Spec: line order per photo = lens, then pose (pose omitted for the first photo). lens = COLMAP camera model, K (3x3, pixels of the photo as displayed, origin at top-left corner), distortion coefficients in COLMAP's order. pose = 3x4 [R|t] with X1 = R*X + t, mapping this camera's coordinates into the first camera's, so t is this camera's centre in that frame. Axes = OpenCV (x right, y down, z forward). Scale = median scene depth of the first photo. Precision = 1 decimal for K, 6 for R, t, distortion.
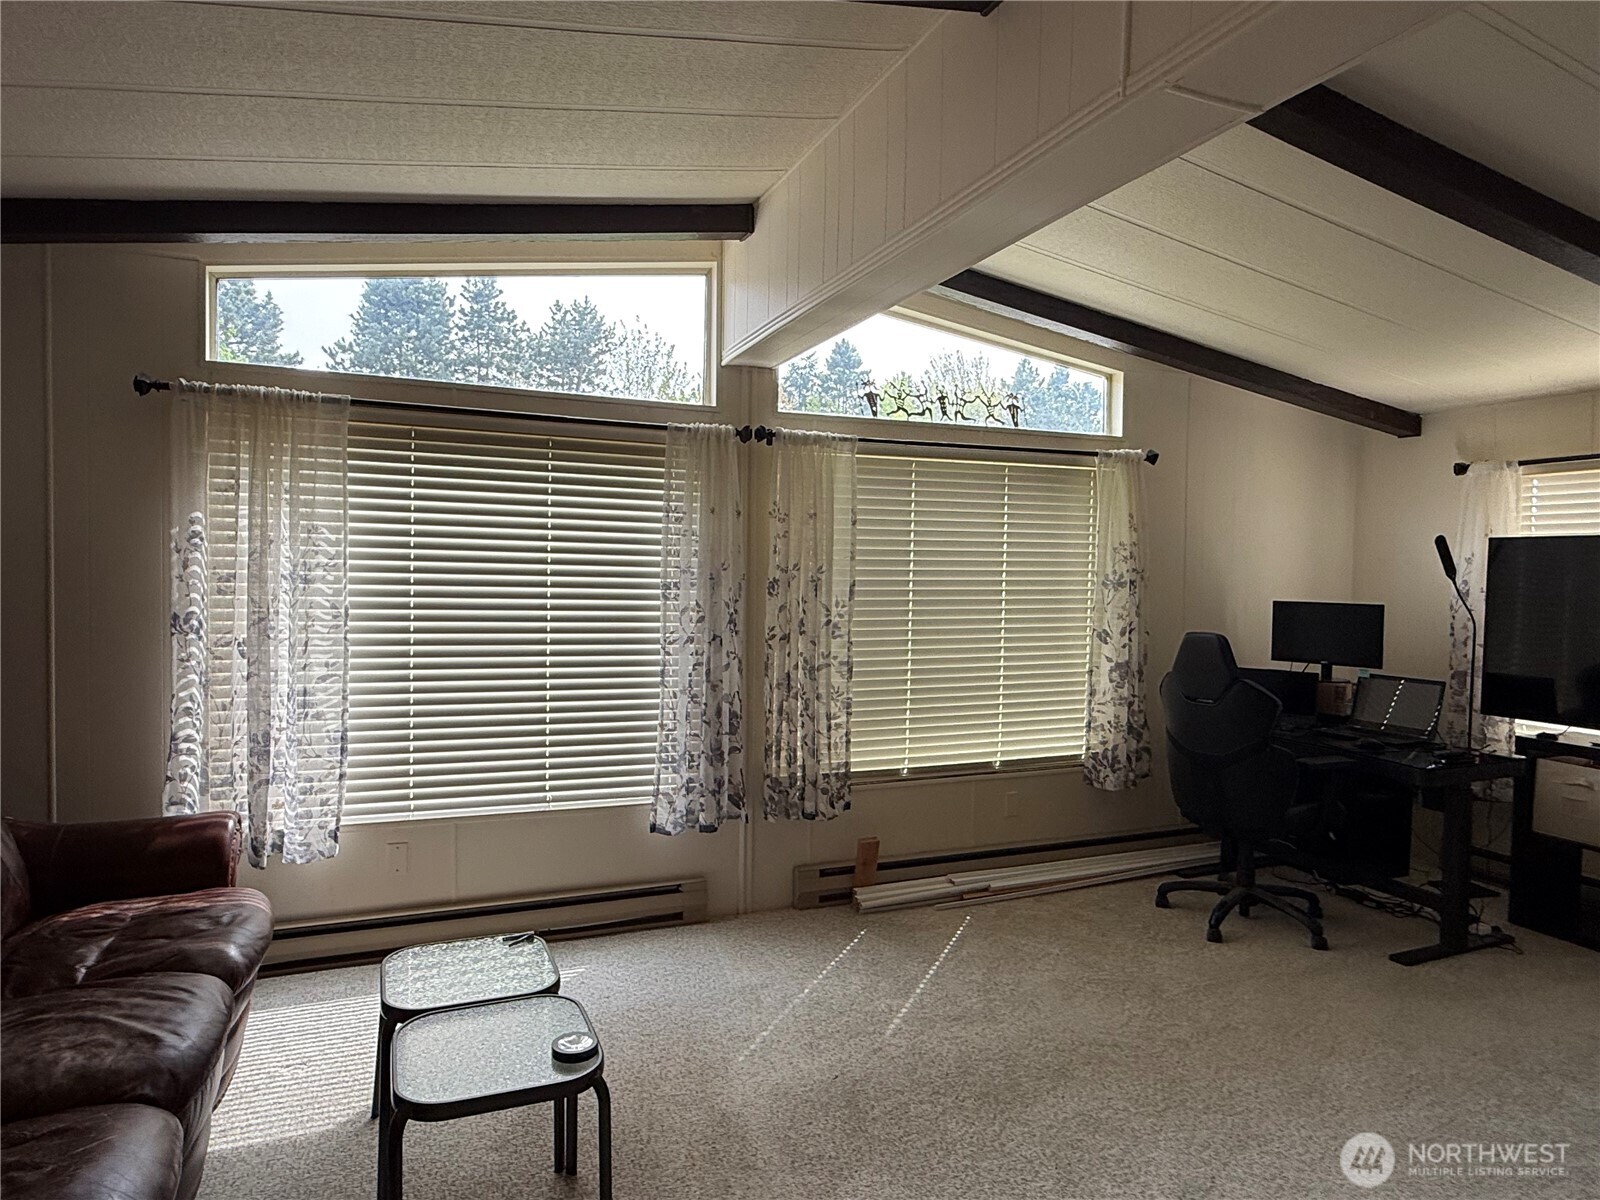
lens RADIAL K [[959.4, 0, 796.9], [0, 959.4, 608.4], [0, 0, 1]] dist [-0.000215, 0.000851]
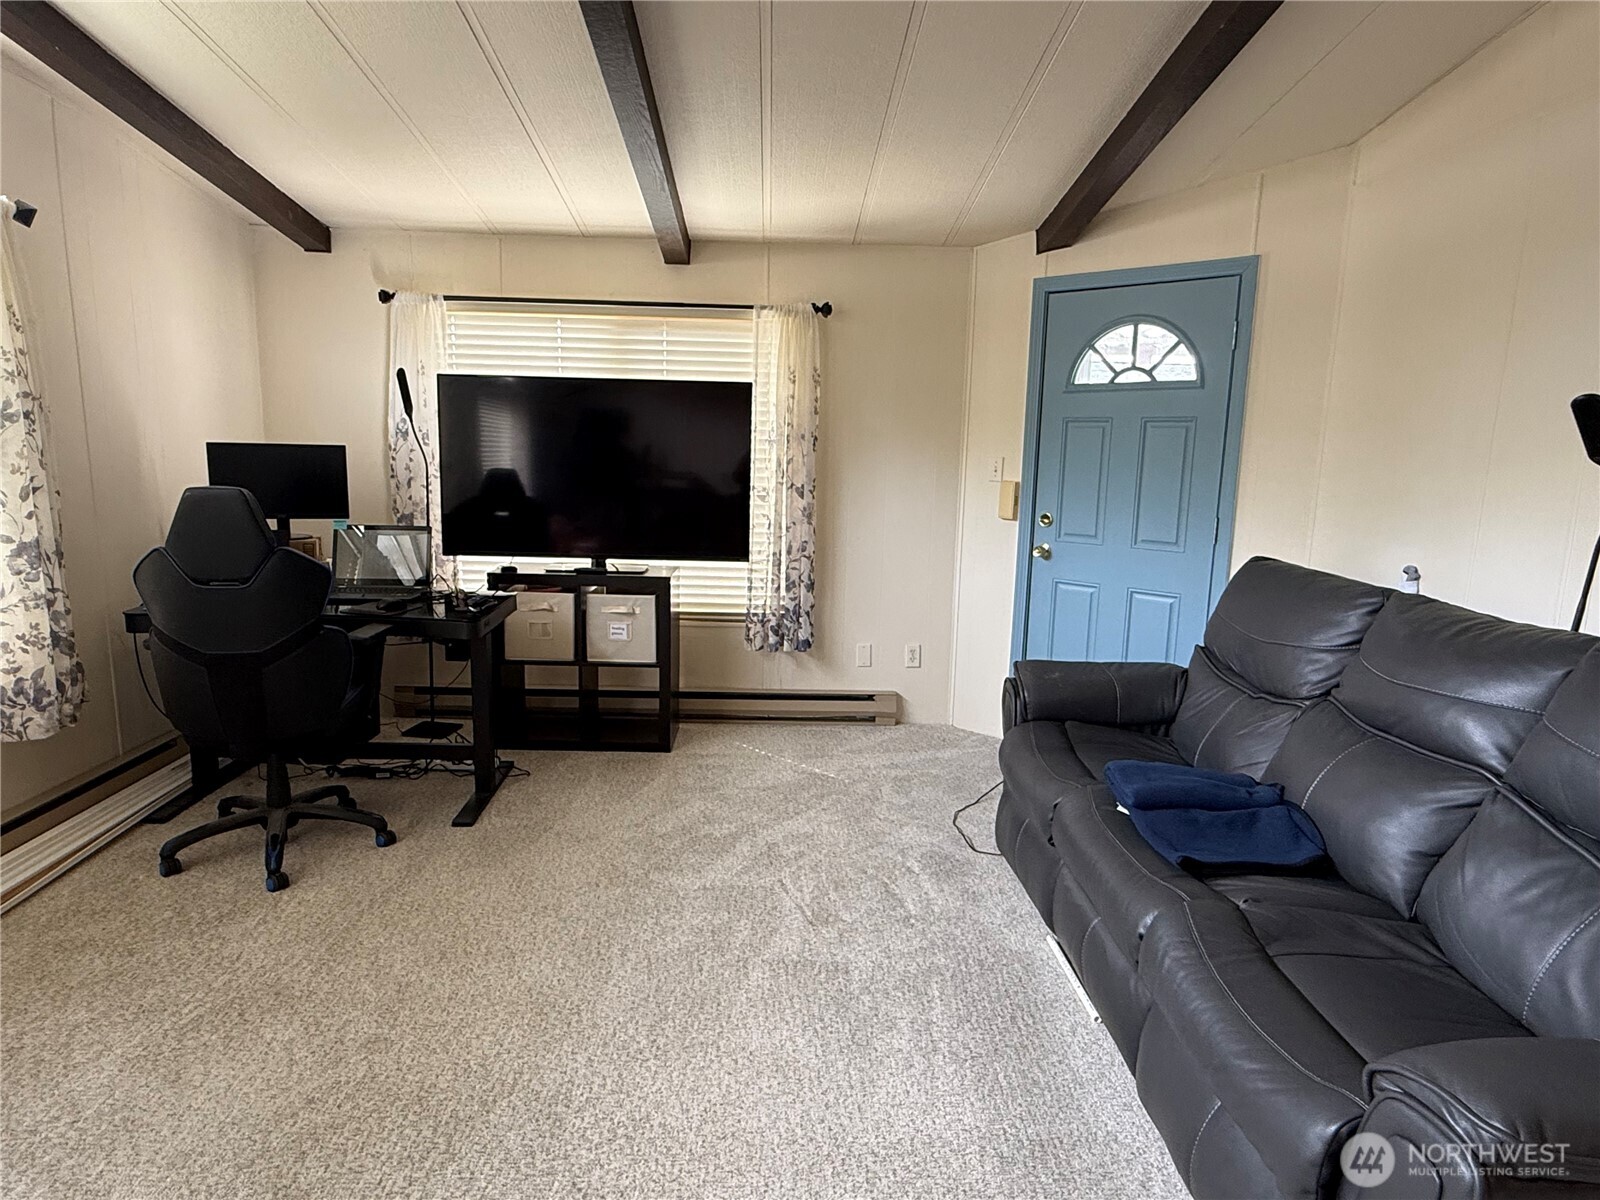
lens RADIAL K [[959.4, 0, 796.9], [0, 959.4, 608.4], [0, 0, 1]] dist [-0.000215, 0.000851]
pose [[0.352530, -0.168568, 0.920493, -0.077775], [0.018576, 0.984709, 0.173213, -0.001287], [-0.935616, -0.043964, 0.350271, 0.295053]]
